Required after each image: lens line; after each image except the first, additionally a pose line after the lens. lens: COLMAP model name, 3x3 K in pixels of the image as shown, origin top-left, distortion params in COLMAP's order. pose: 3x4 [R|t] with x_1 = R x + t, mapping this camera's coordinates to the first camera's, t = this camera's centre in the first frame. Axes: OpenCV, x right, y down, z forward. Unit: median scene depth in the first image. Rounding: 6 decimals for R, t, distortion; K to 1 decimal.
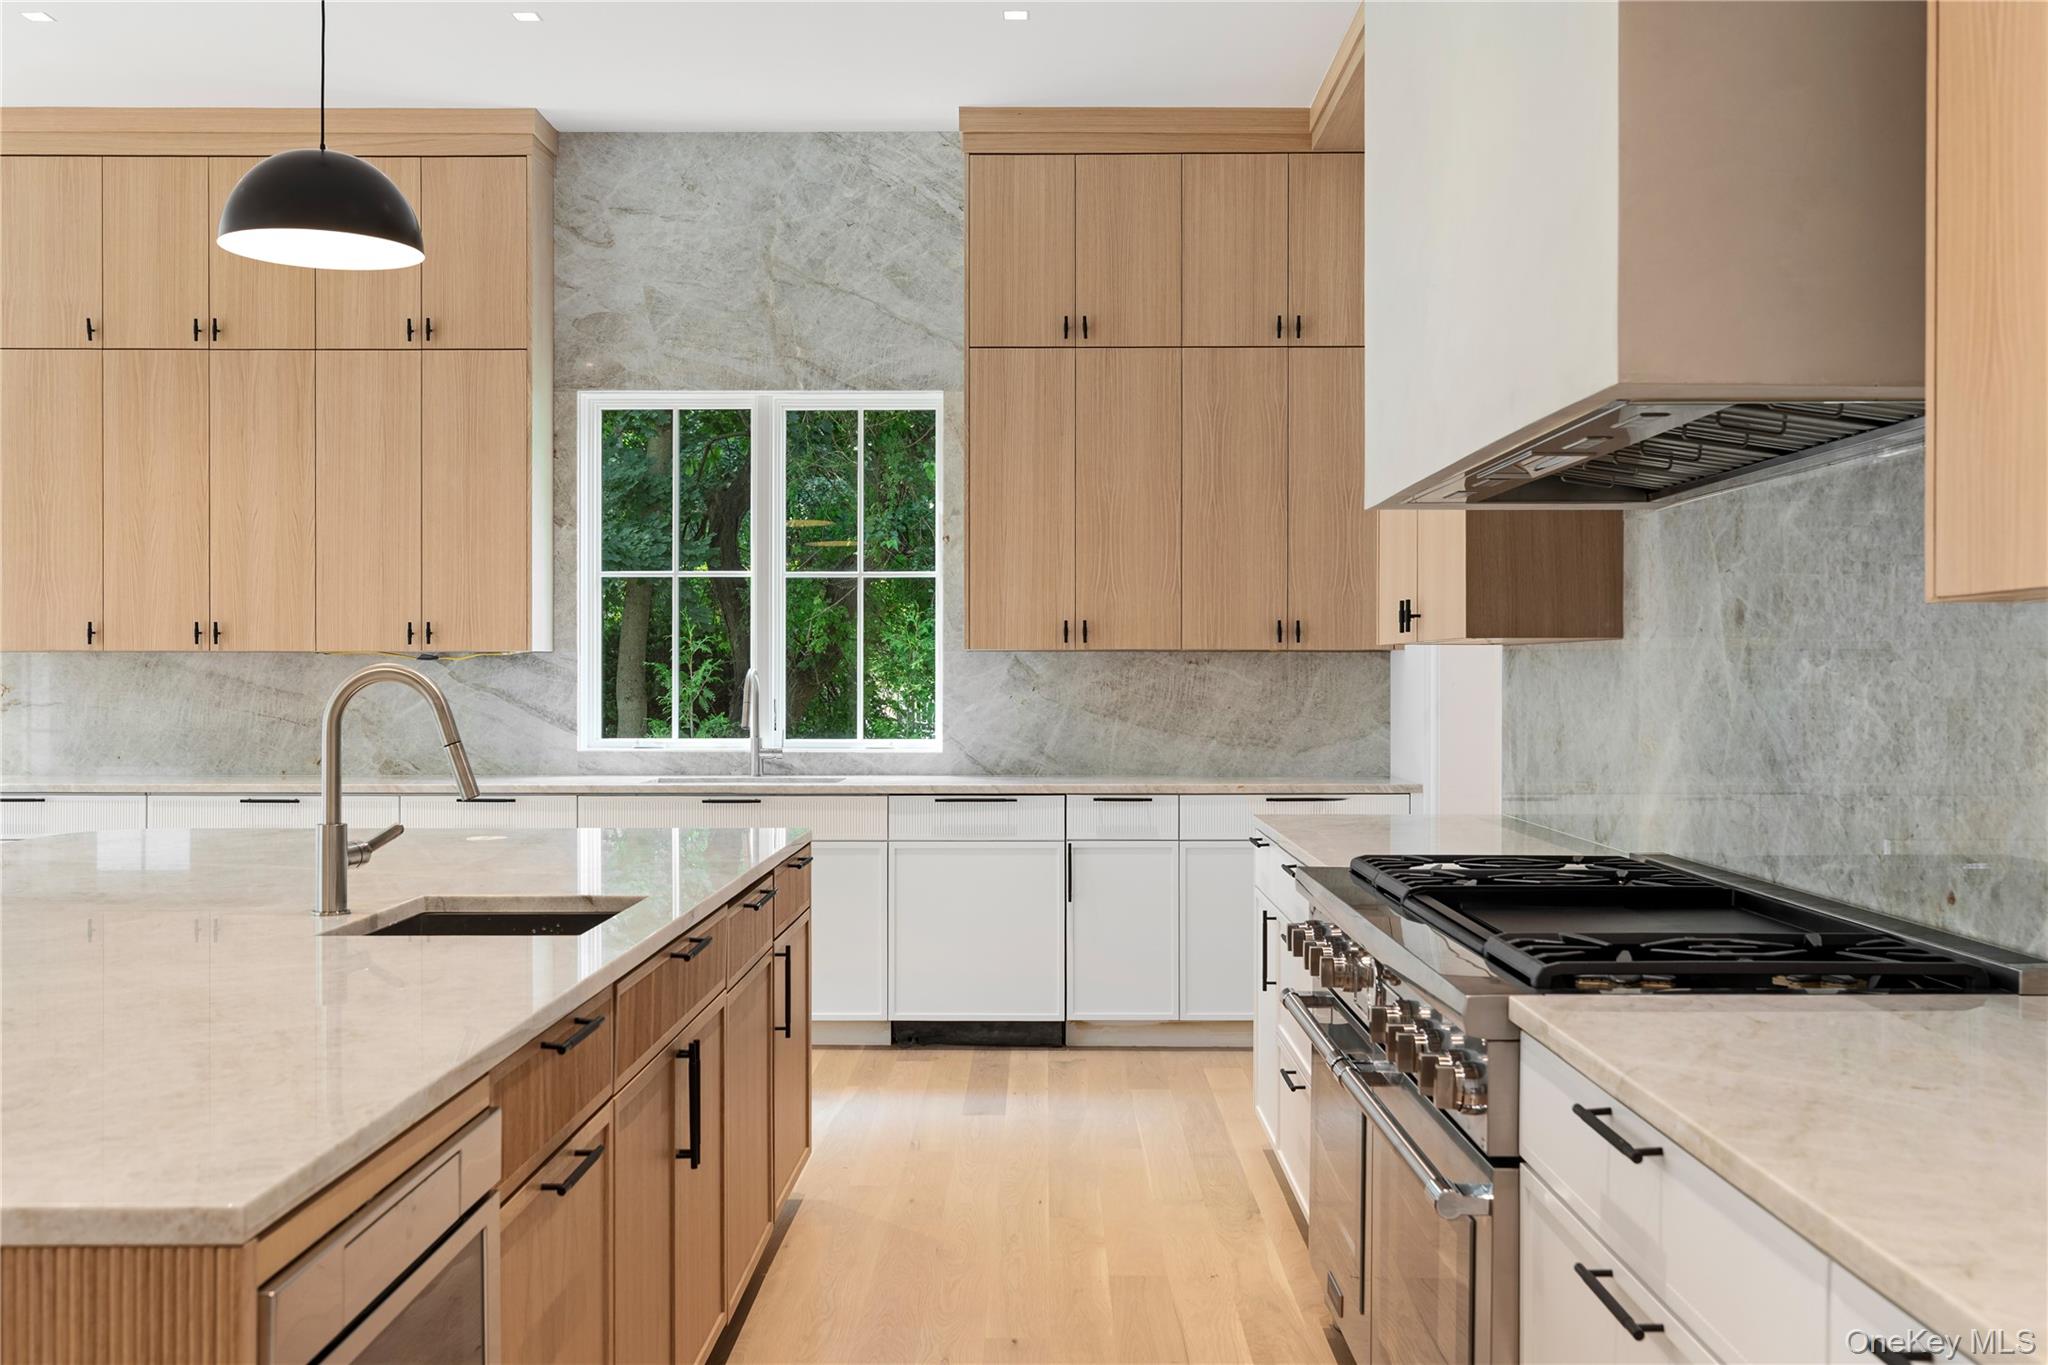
lens RADIAL K [[1921.1, 0, 1031.2], [0, 1921.1, 678.9], [0, 0, 1]] dist [0.009549, 0.000000]
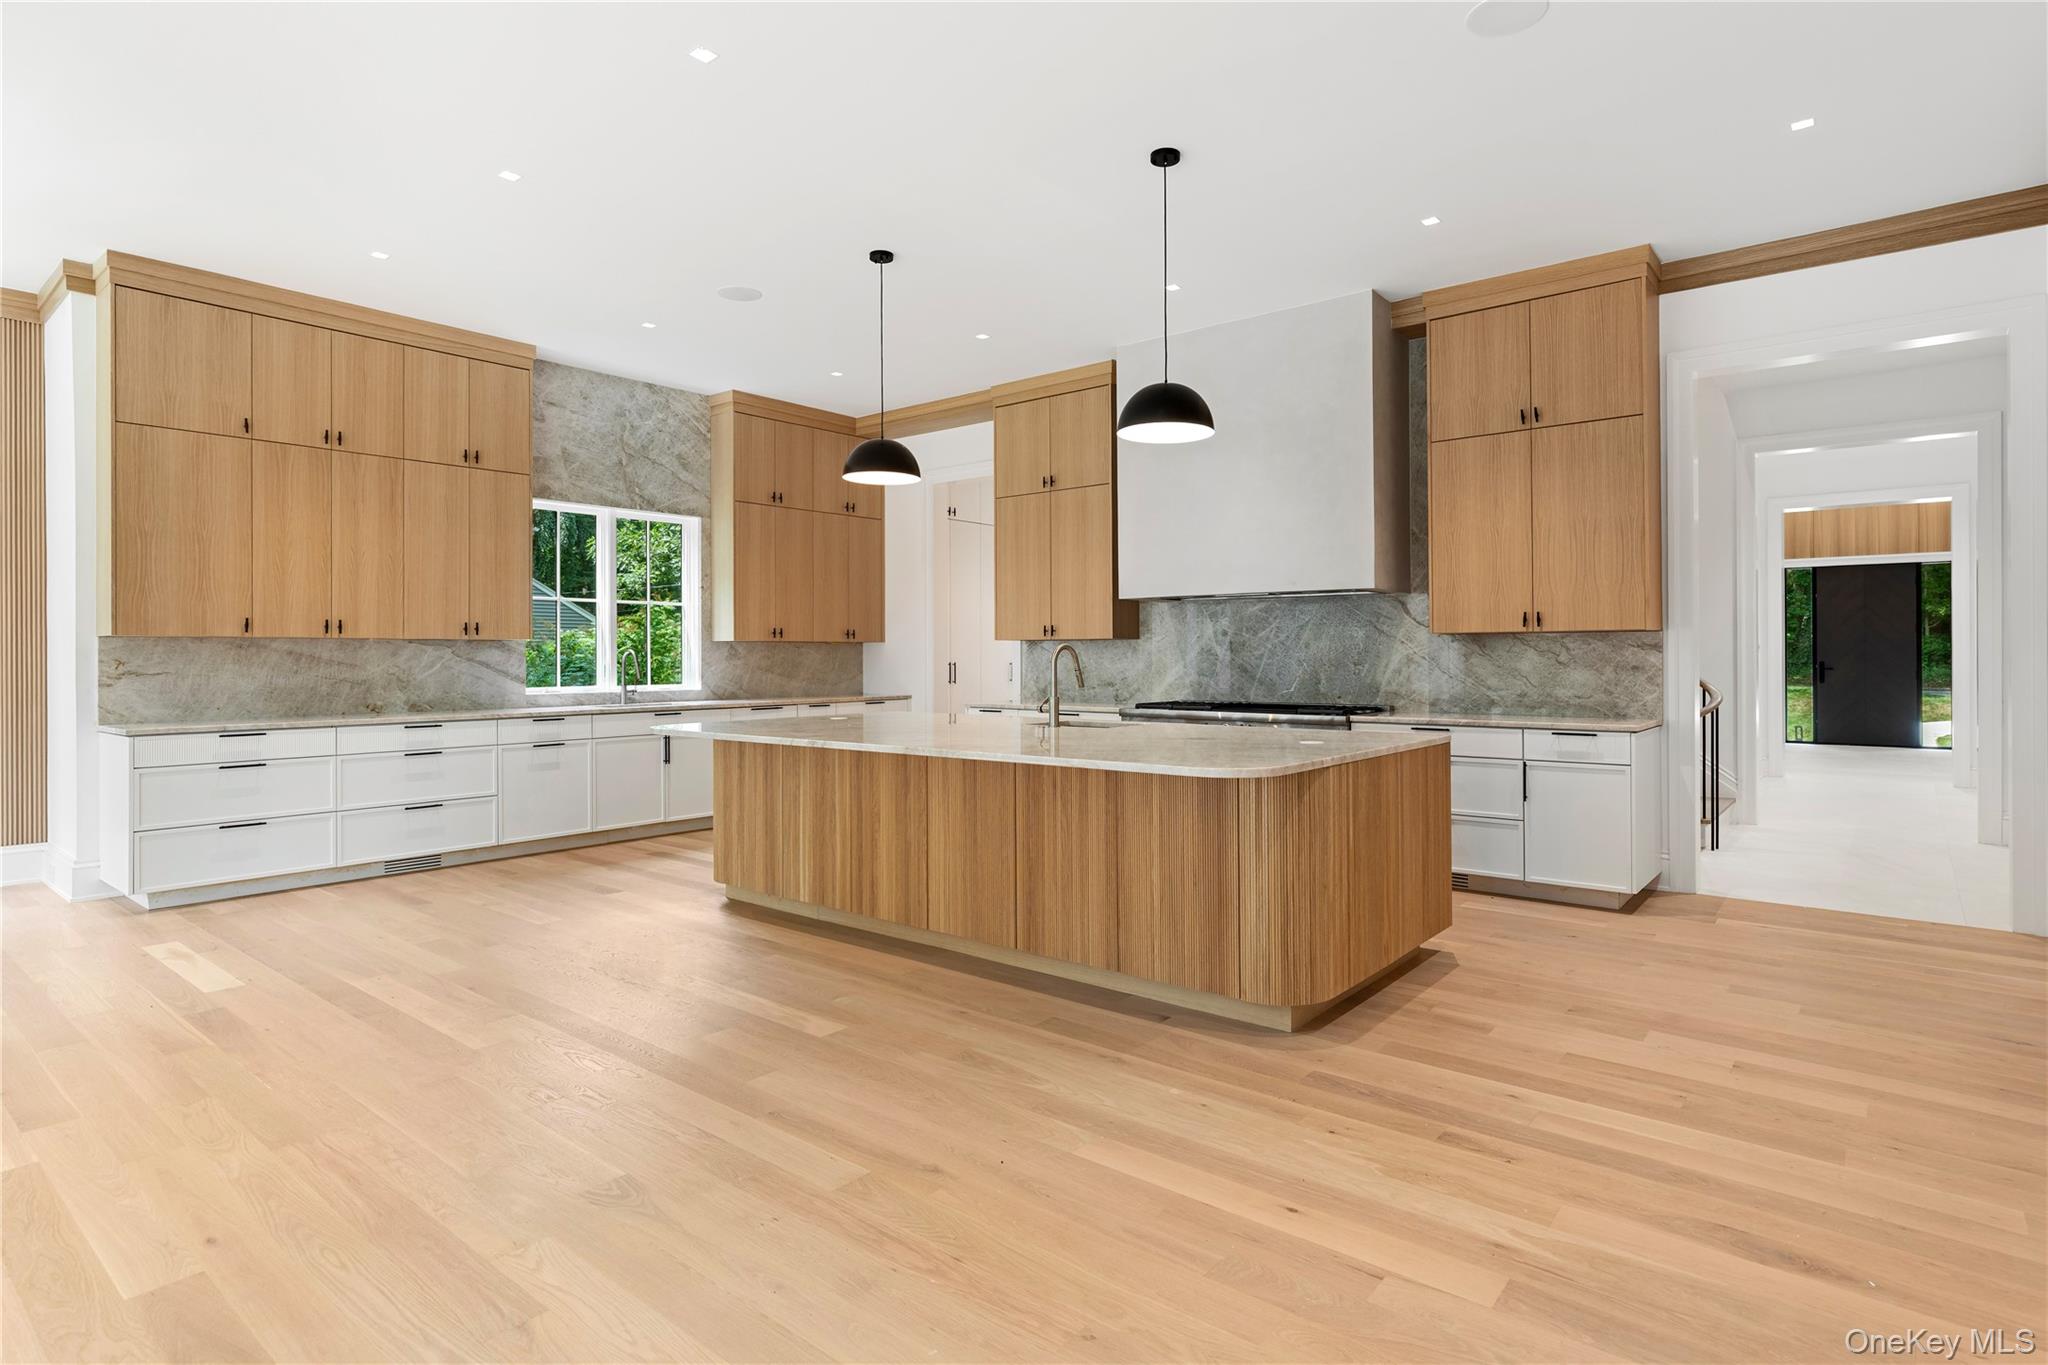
lens RADIAL K [[1068.0, 0, 1018.6], [0, 1068.0, 654.4], [0, 0, 1]] dist [0.002641, 0.002849]
pose [[0.629594, -0.001982, 0.776922, -0.734893], [0.008669, 0.999952, -0.004474, 0.008073], [-0.776876, 0.009552, 0.629582, -0.002370]]
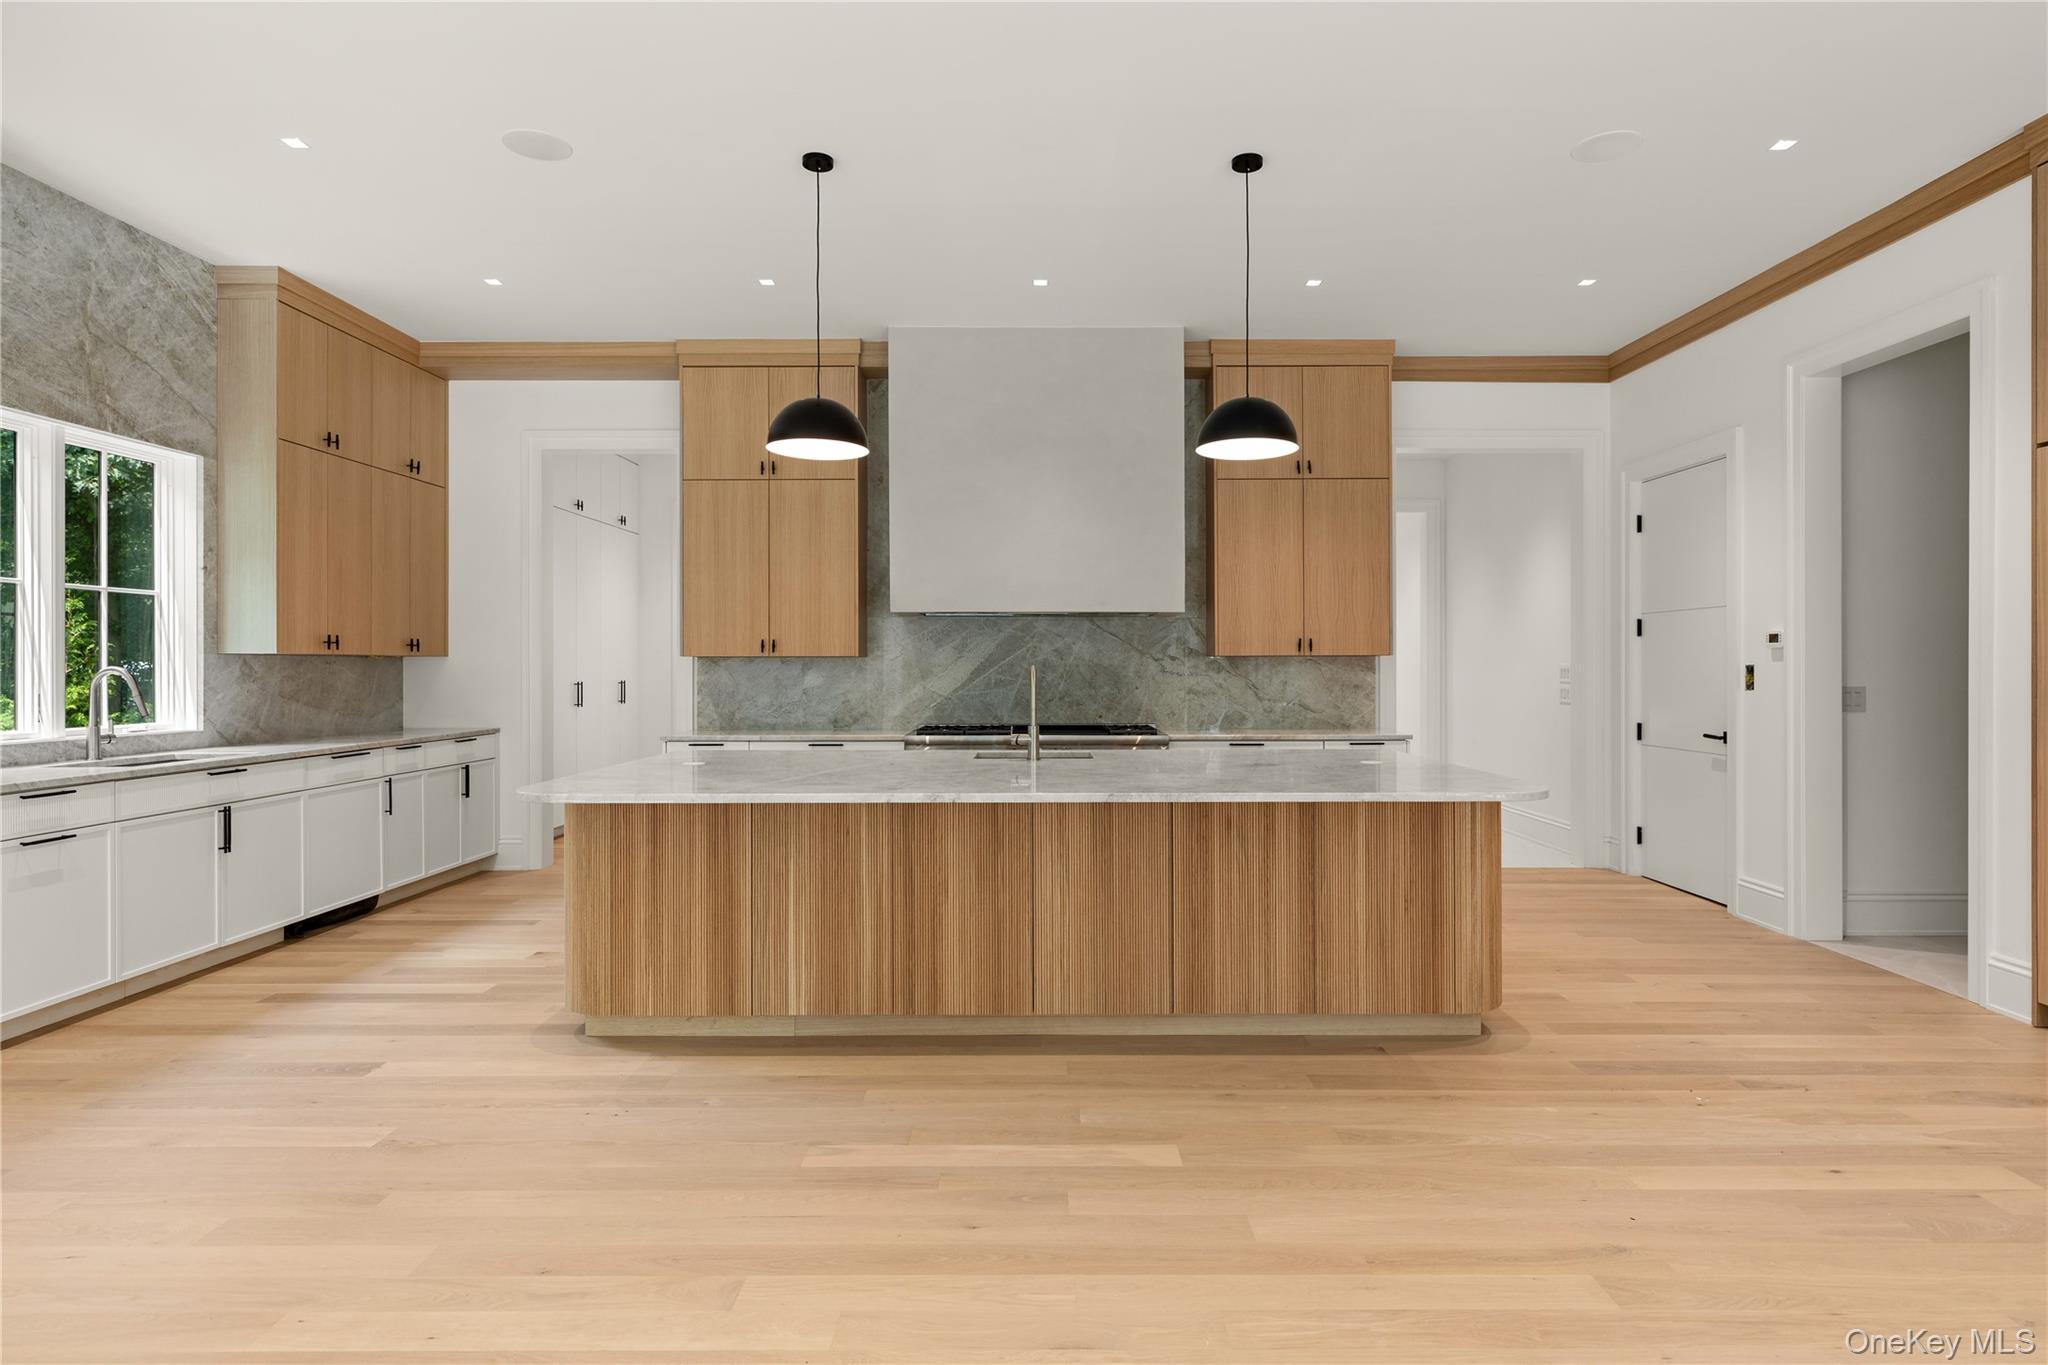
lens RADIAL K [[1104.2, 0, 1036.3], [0, 1104.2, 668.0], [0, 0, 1]] dist [-0.000214, 0.003767]
pose [[-0.013951, -0.001641, 0.999901, -0.813614], [0.007441, 0.999971, 0.001745, -0.001823], [-0.999875, 0.007465, -0.013938, 0.440573]]
